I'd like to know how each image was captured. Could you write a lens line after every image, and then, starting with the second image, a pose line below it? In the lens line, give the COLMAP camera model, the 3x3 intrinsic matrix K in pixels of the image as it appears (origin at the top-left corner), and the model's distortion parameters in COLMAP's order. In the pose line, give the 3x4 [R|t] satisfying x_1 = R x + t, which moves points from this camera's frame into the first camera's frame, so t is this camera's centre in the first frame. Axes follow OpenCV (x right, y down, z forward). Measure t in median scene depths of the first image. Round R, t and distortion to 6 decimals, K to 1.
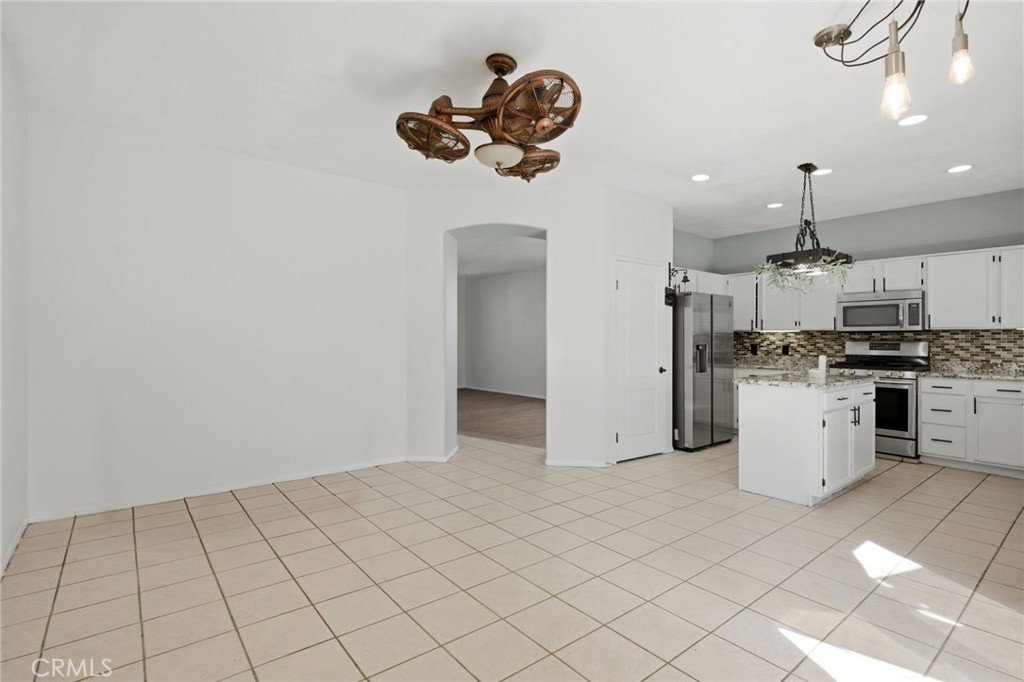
lens RADIAL K [[491.8, 0, 506.3], [0, 491.8, 337.8], [0, 0, 1]] dist [0.002794, -0.000249]
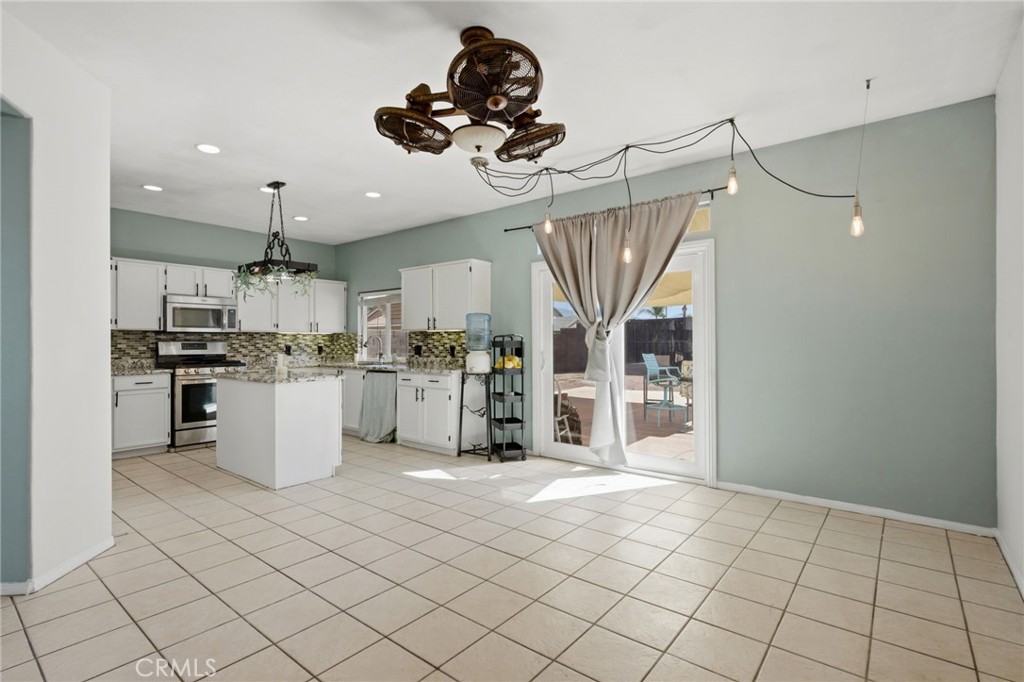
lens RADIAL K [[491.8, 0, 513.3], [0, 491.8, 341.5], [0, 0, 1]] dist [0.002794, -0.000249]
pose [[-0.224315, -0.004425, 0.974507, -0.458779], [-0.003024, 0.999988, 0.003845, 0.000705], [-0.974512, -0.002084, -0.224325, 0.566914]]
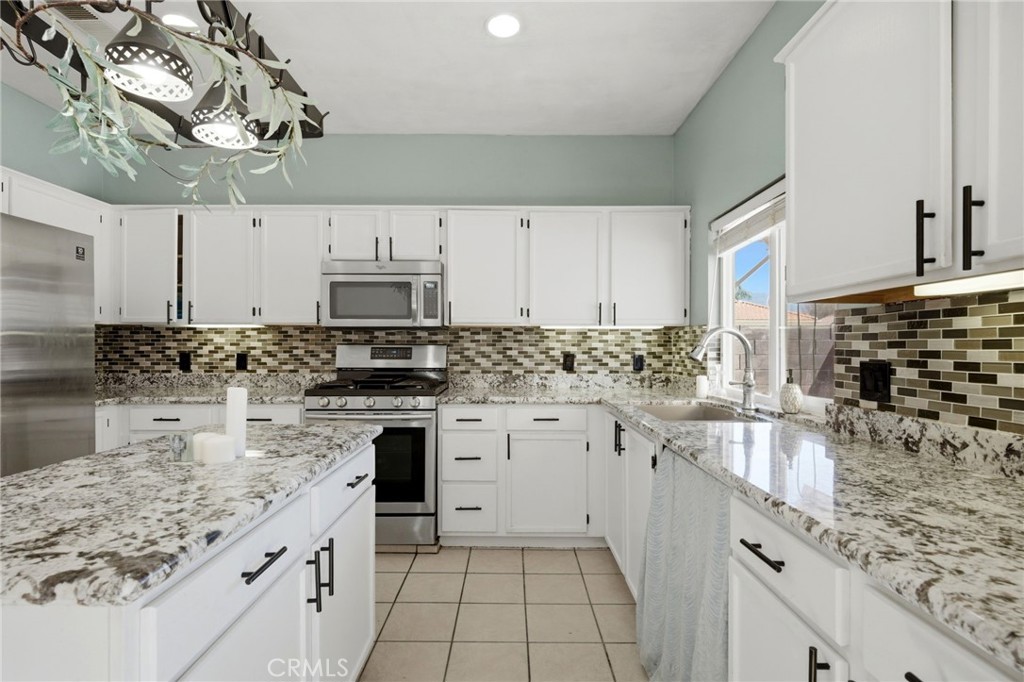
lens RADIAL K [[491.8, 0, 511.6], [0, 491.8, 346.8], [0, 0, 1]] dist [0.002794, -0.000249]
pose [[0.623509, -0.004427, 0.781803, 0.390561], [-0.001257, 0.999977, 0.006665, 0.005458], [-0.781815, -0.005139, 0.623490, 0.511450]]
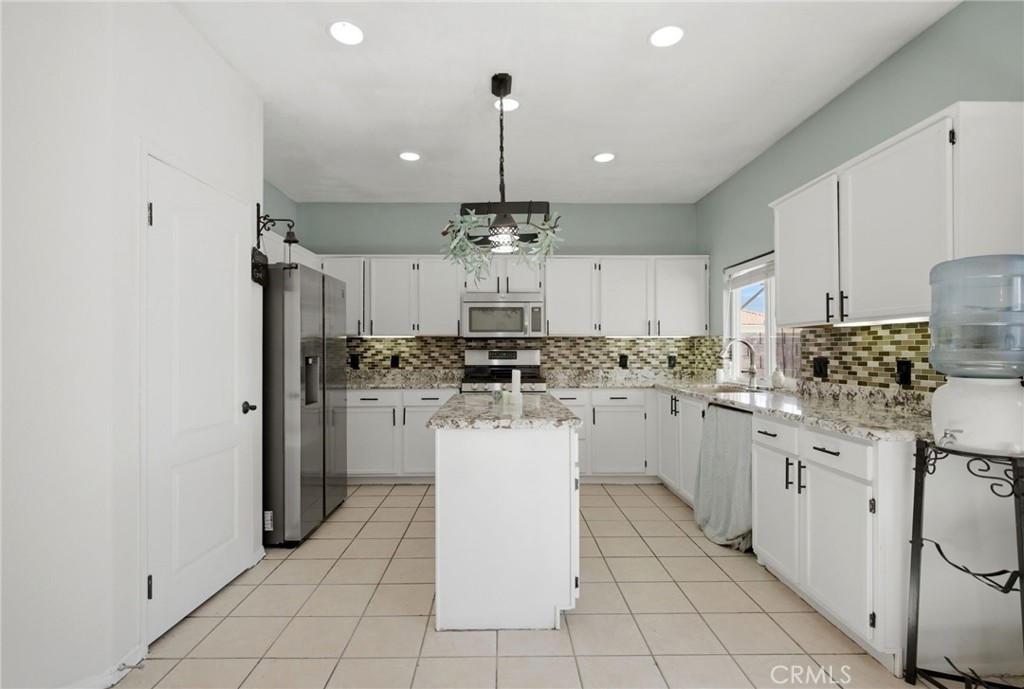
lens RADIAL K [[492.4, 0, 503.6], [0, 492.4, 344.4], [0, 0, 1]] dist [0.001434, 0.000658]
pose [[0.616643, 0.003793, 0.787234, 0.075420], [0.001605, 0.999980, -0.006076, 0.003583], [-0.787241, 0.005011, 0.616625, 0.461976]]
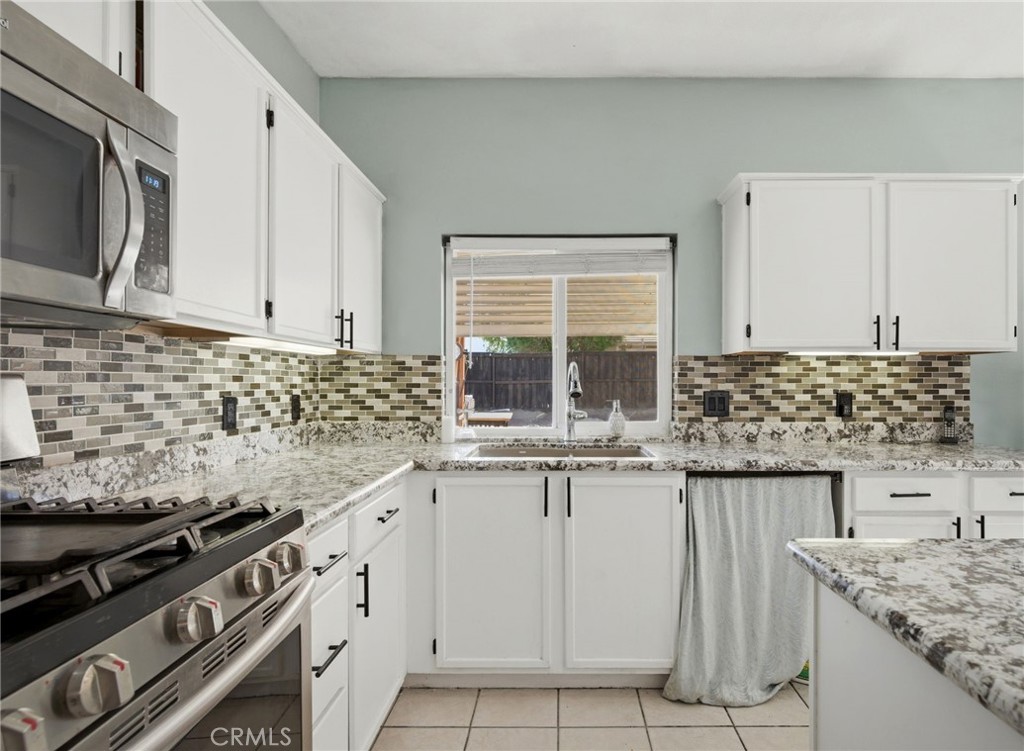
lens RADIAL K [[561.3, 0, 571.5], [0, 561.3, 375.2], [0, 0, 1]] dist [0.027219, -0.000636]
pose [[-0.790133, 0.001194, 0.612934, 0.536852], [-0.006867, 0.999918, -0.010800, 0.007459], [-0.612897, -0.012743, -0.790060, 1.011678]]
